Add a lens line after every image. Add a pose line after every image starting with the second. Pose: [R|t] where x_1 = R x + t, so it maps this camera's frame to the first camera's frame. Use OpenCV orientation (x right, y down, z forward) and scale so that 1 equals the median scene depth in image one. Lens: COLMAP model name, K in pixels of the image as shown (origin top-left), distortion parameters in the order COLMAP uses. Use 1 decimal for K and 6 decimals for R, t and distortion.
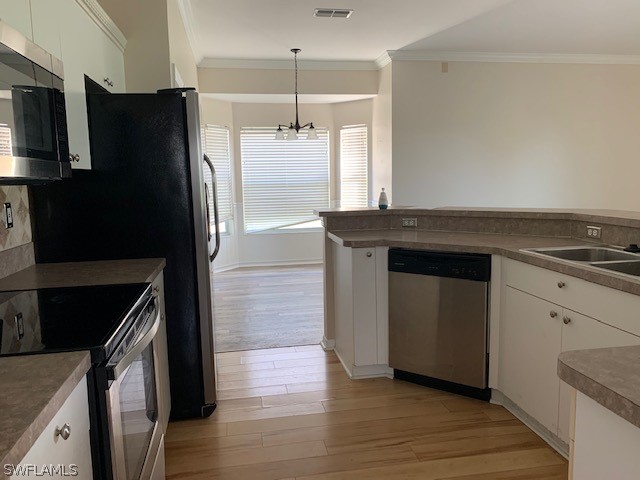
lens RADIAL K [[493.7, 0, 320.0], [0, 493.7, 240.0], [0, 0, 1]] dist [0.037018, -0.000552]
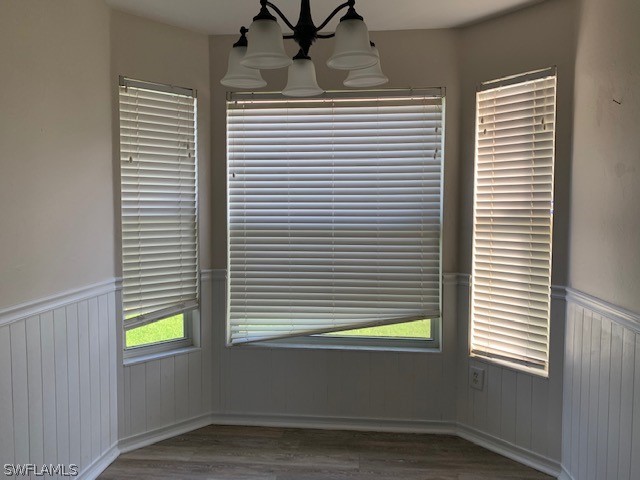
lens RADIAL K [[493.7, 0, 320.0], [0, 493.7, 240.0], [0, 0, 1]] dist [0.037018, -0.000552]
pose [[0.963256, 0.037719, -0.265924, 0.031542], [-0.055112, 0.996780, -0.058249, -0.081444], [0.262870, 0.070764, 0.962233, 0.616941]]
